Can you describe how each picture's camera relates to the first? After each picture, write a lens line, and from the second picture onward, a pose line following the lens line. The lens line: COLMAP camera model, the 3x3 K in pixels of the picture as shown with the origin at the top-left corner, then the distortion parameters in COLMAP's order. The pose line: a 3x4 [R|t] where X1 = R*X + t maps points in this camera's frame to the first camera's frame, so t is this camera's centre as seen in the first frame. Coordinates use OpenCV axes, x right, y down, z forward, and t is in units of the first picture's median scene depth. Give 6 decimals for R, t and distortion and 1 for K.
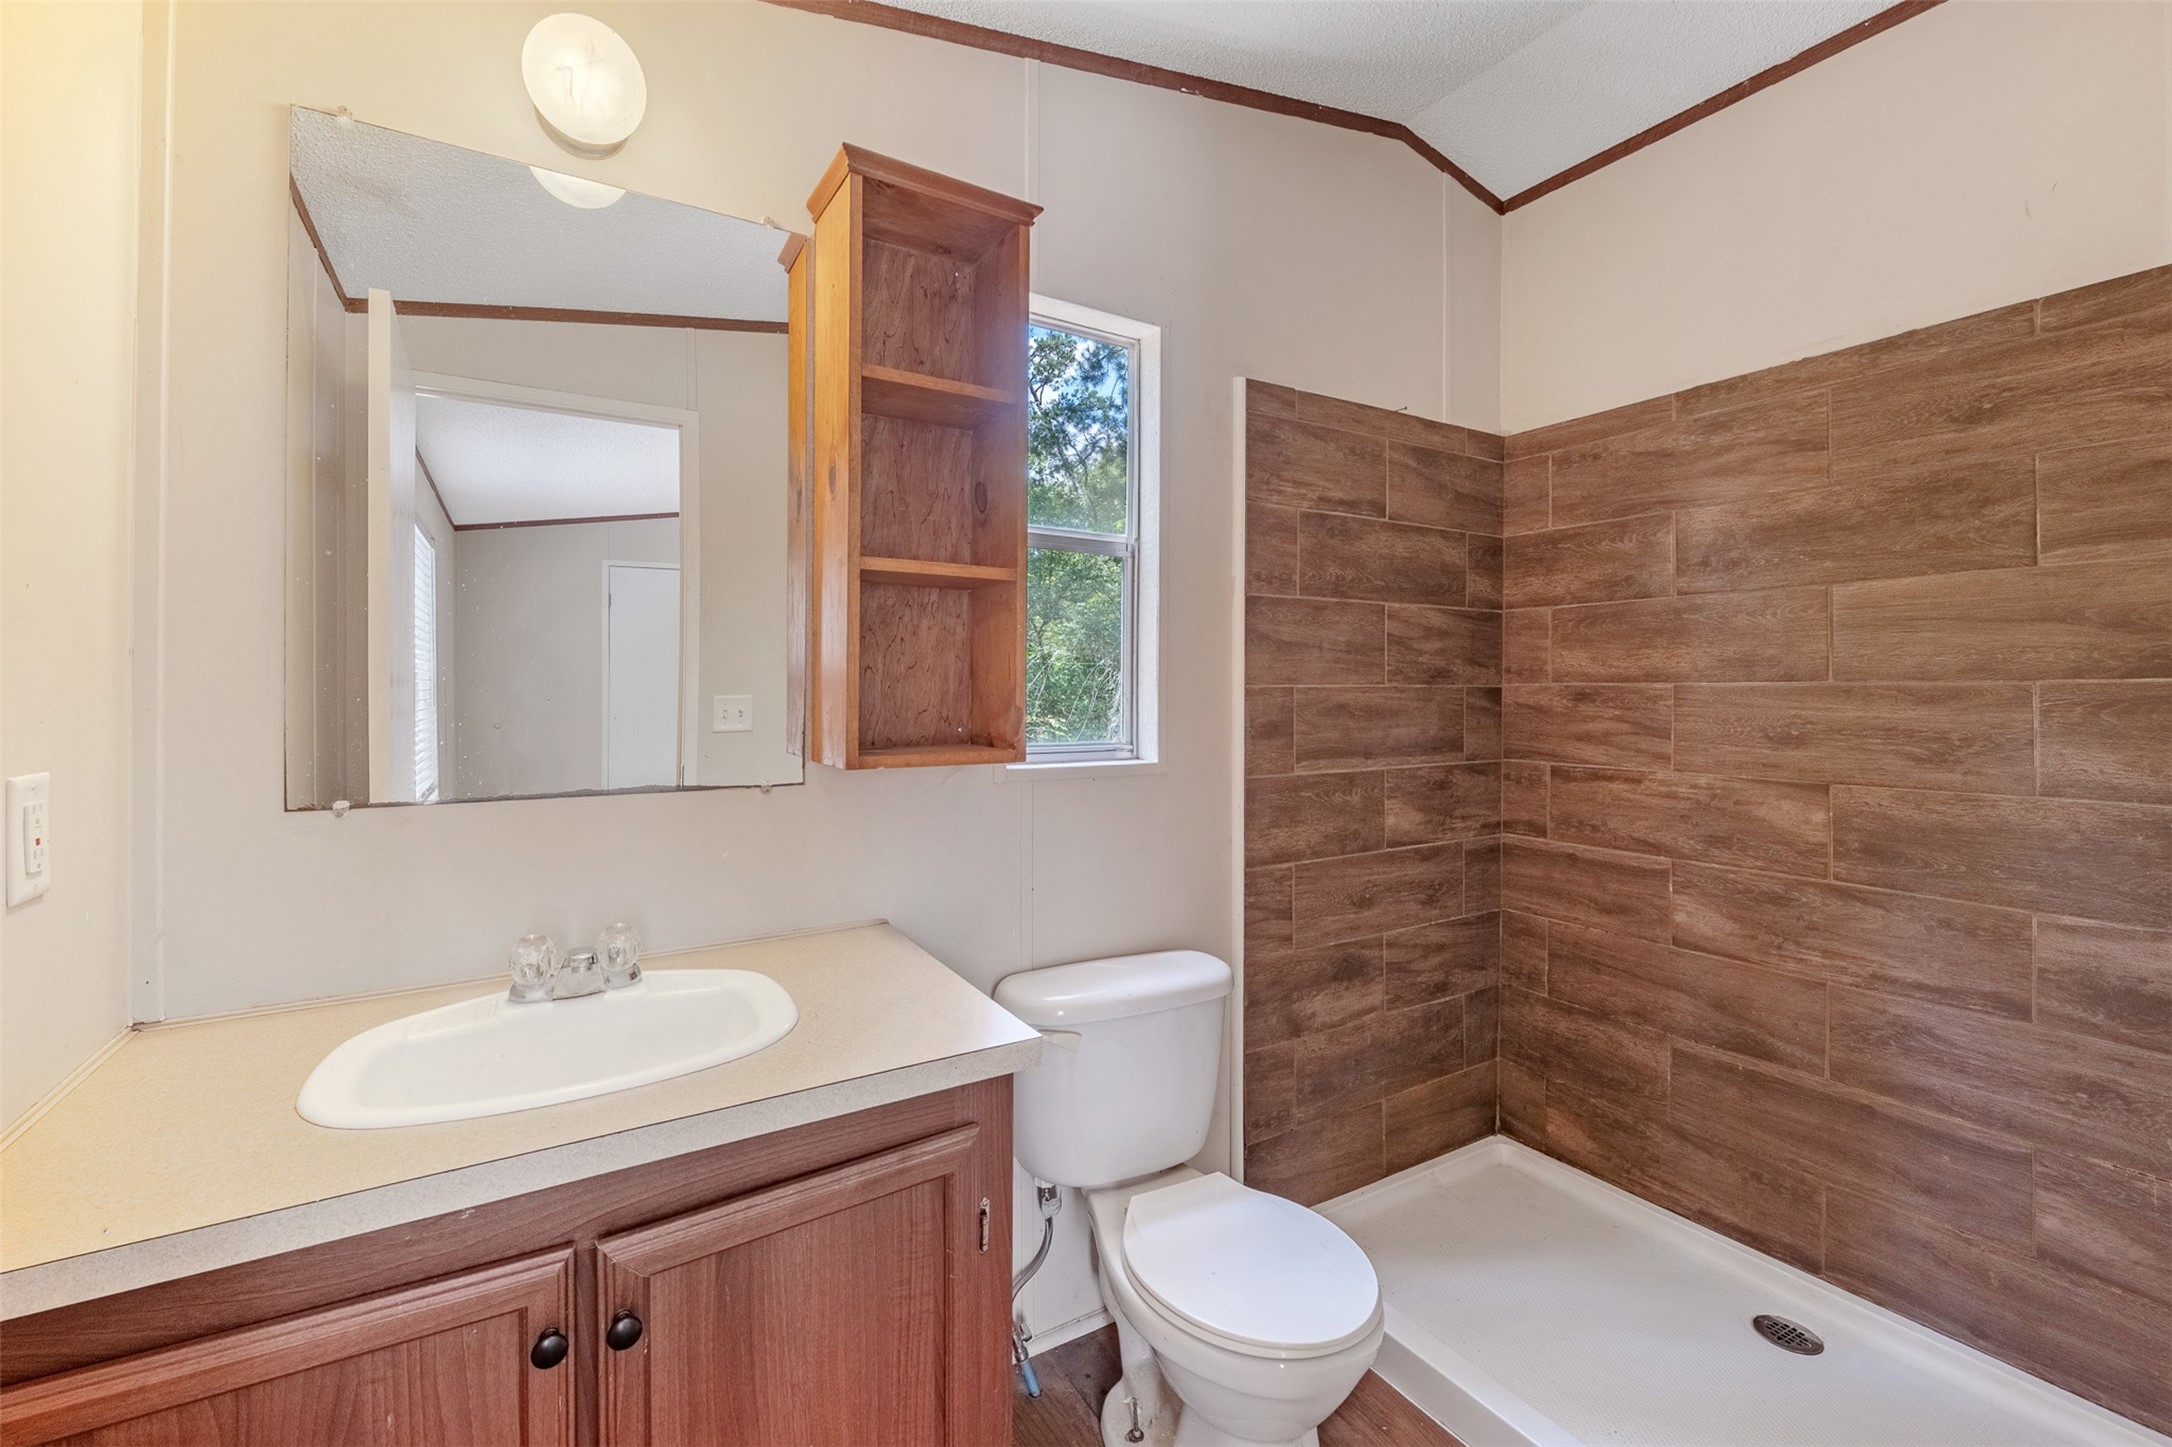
lens RADIAL K [[905.8, 0, 1104.0], [0, 905.8, 666.5], [0, 0, 1]] dist [-0.010195, -0.000020]
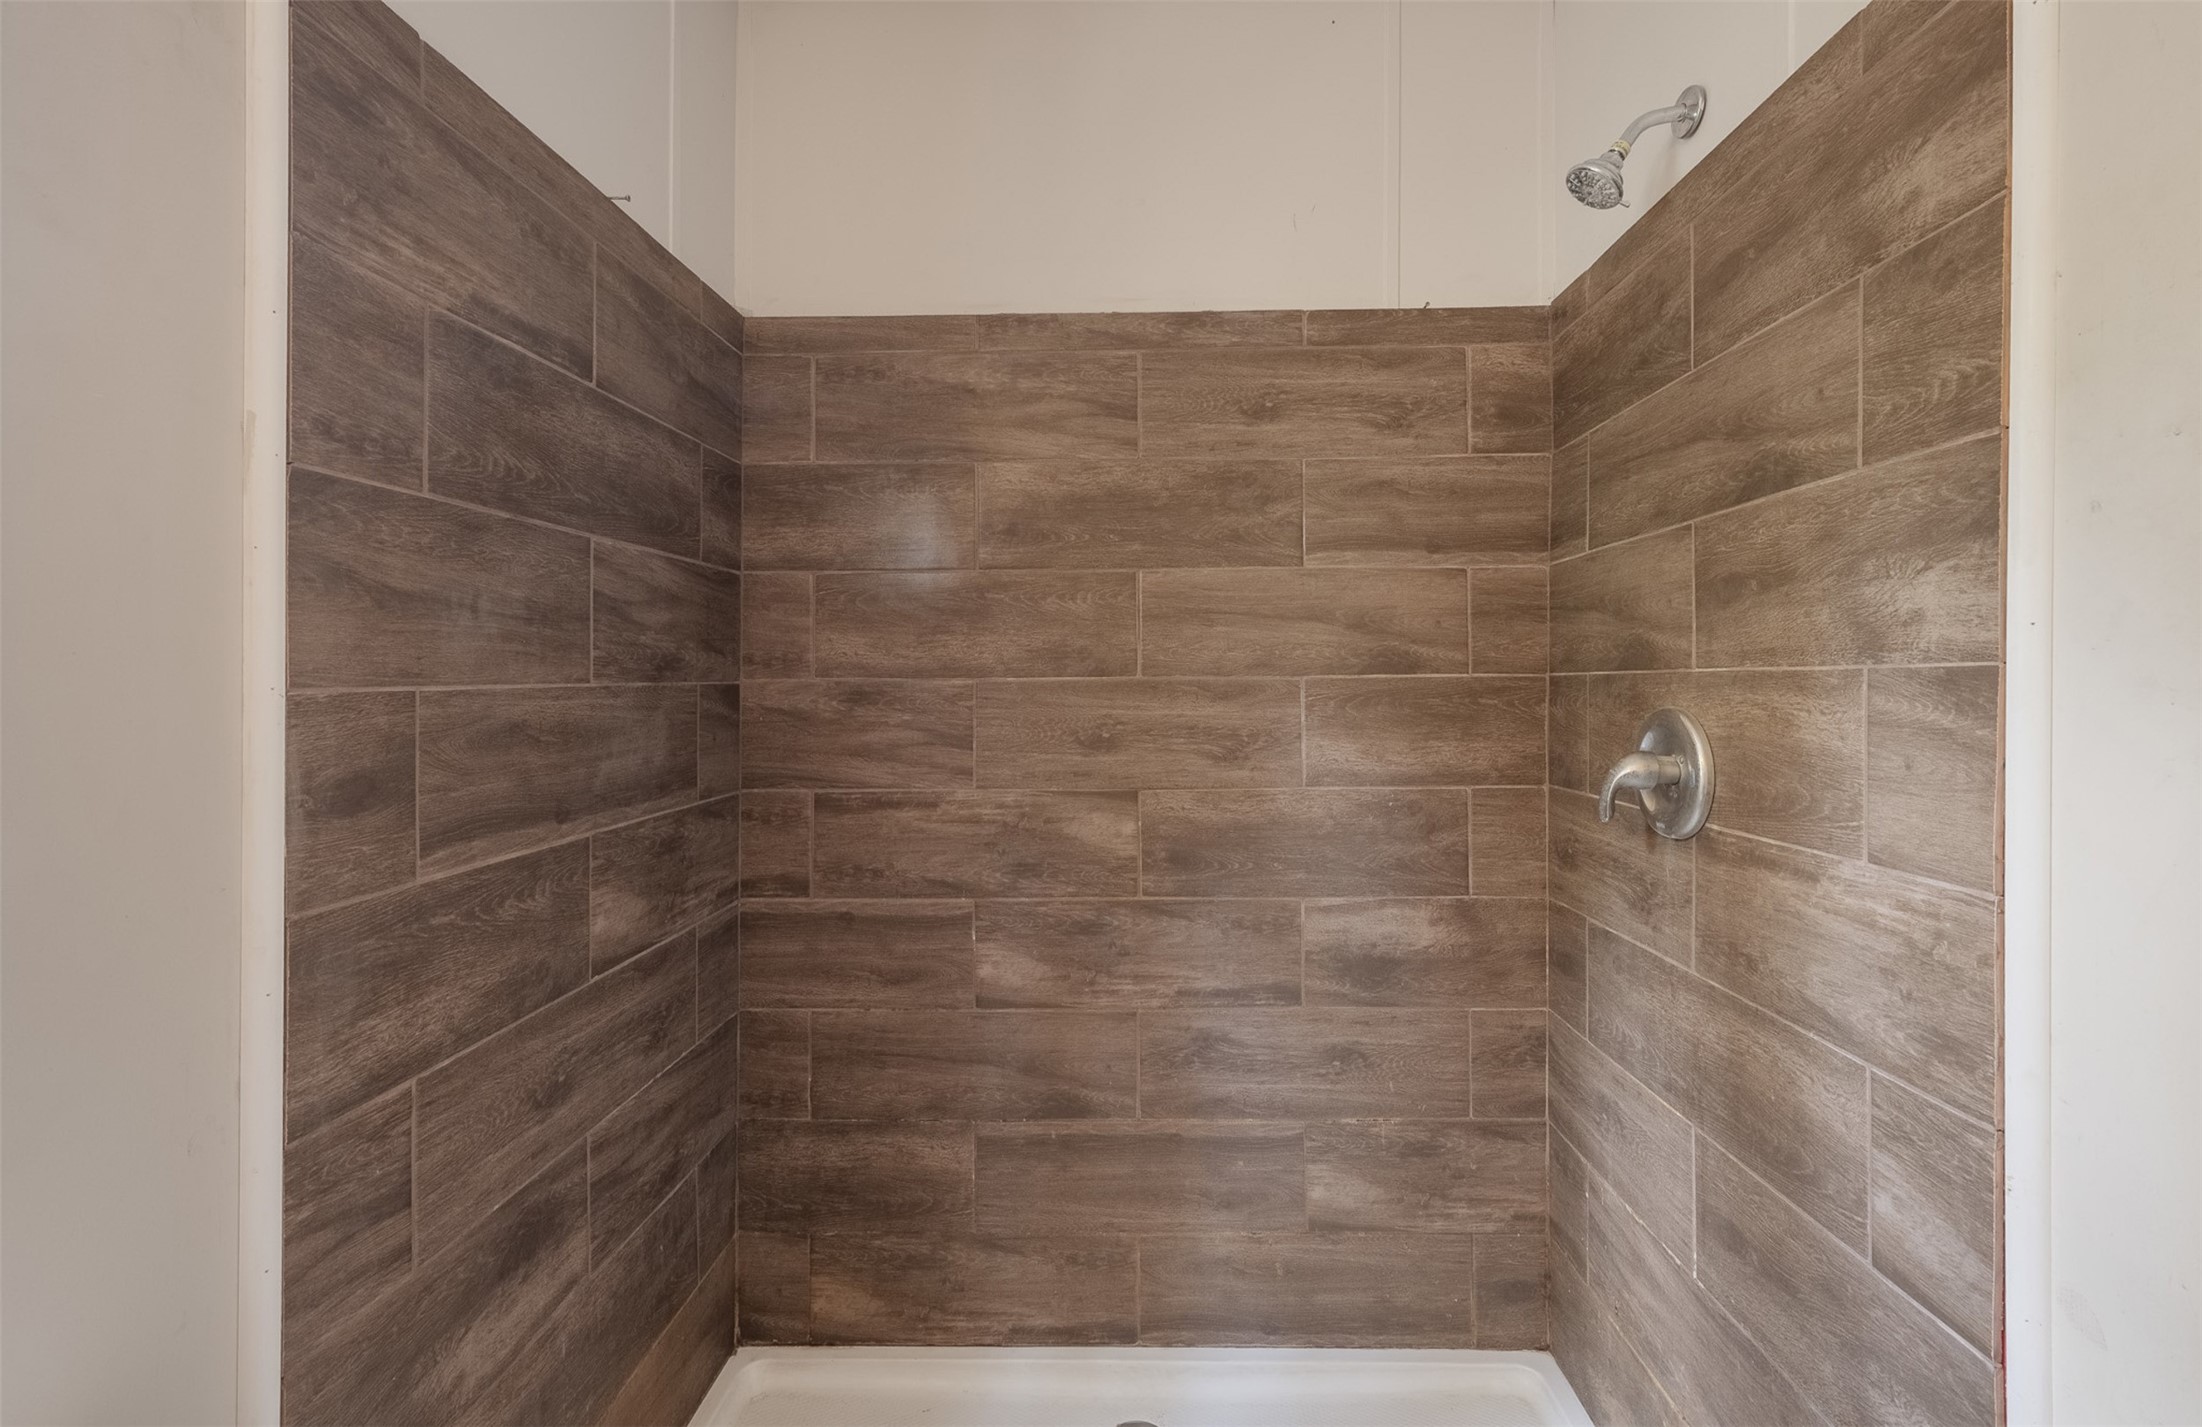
lens RADIAL K [[924.6, 0, 1106.6], [0, 924.6, 673.2], [0, 0, 1]] dist [0.002520, -0.000019]
pose [[0.547138, -0.000417, 0.837042, 0.010582], [-0.015831, 0.999816, 0.010846, 0.003213], [-0.836893, -0.019186, 0.547031, 0.472644]]
